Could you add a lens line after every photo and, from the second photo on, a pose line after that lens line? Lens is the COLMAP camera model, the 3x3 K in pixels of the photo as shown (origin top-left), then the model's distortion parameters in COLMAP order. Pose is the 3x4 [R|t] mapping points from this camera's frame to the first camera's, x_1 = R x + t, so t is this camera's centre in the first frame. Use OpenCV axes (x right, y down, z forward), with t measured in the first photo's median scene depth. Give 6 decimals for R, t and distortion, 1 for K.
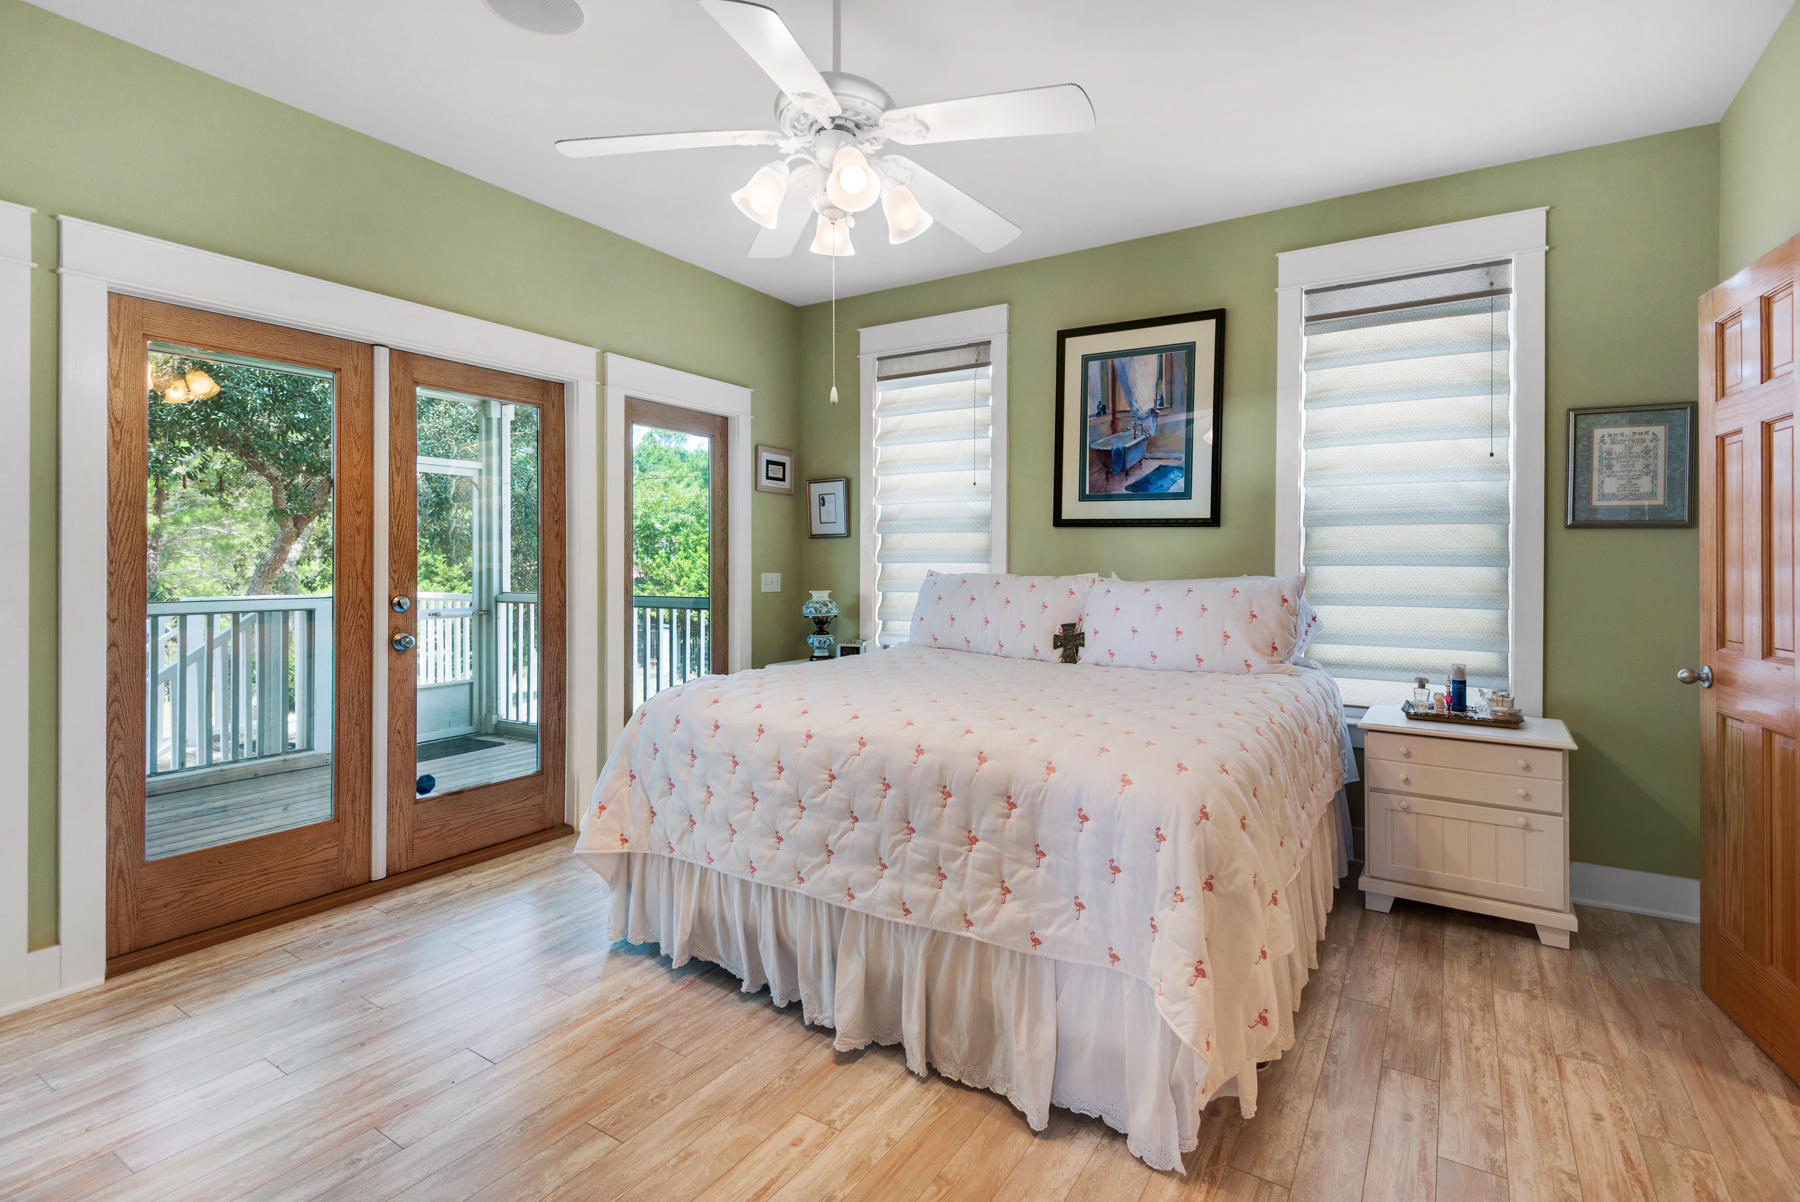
lens RADIAL K [[831.0, 0, 962.8], [0, 831.0, 559.8], [0, 0, 1]] dist [0.025675, -0.000086]
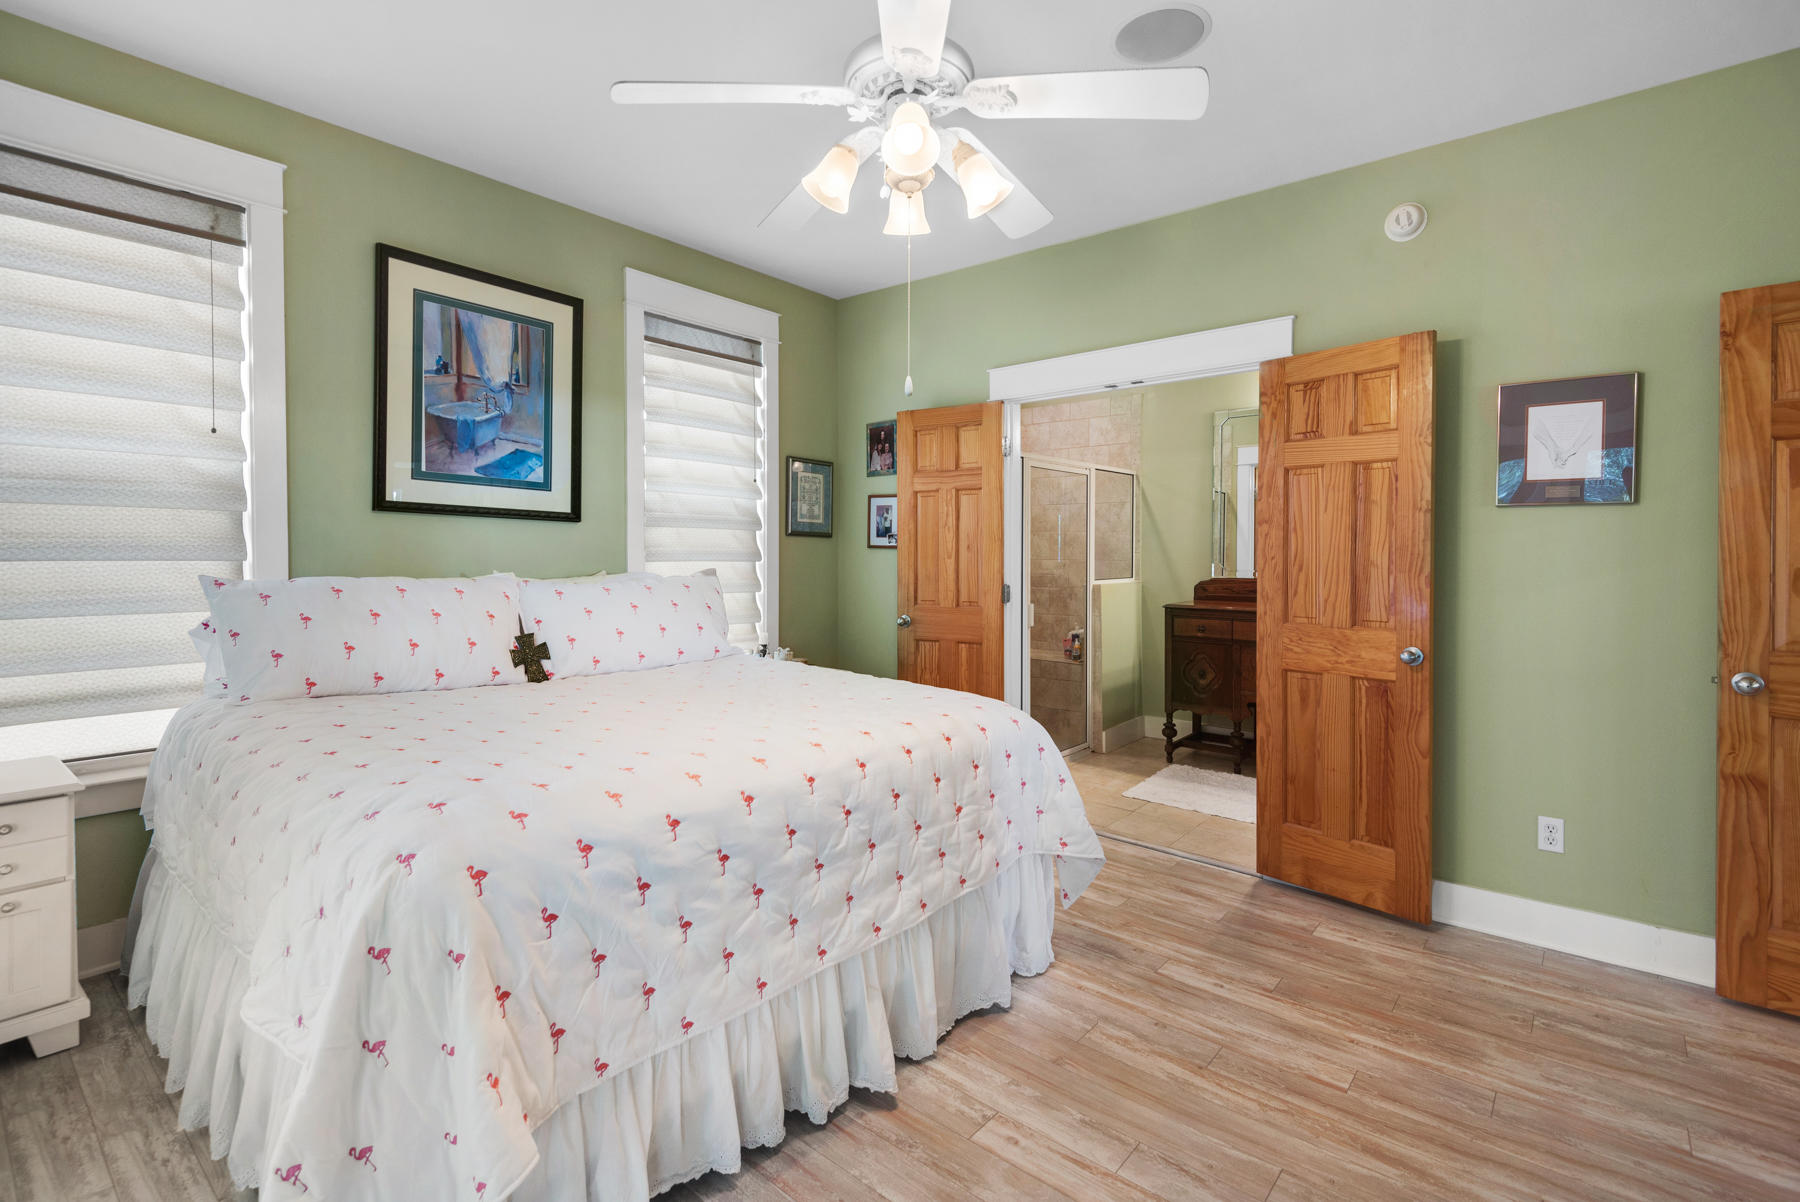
lens RADIAL K [[832.6, 0, 898.3], [0, 832.6, 554.7], [0, 0, 1]] dist [0.000447, 0.000132]
pose [[0.160257, -0.001621, 0.987074, -0.575598], [-0.007988, 0.999964, 0.002939, -0.007350], [-0.987043, -0.008356, 0.160238, 0.461892]]
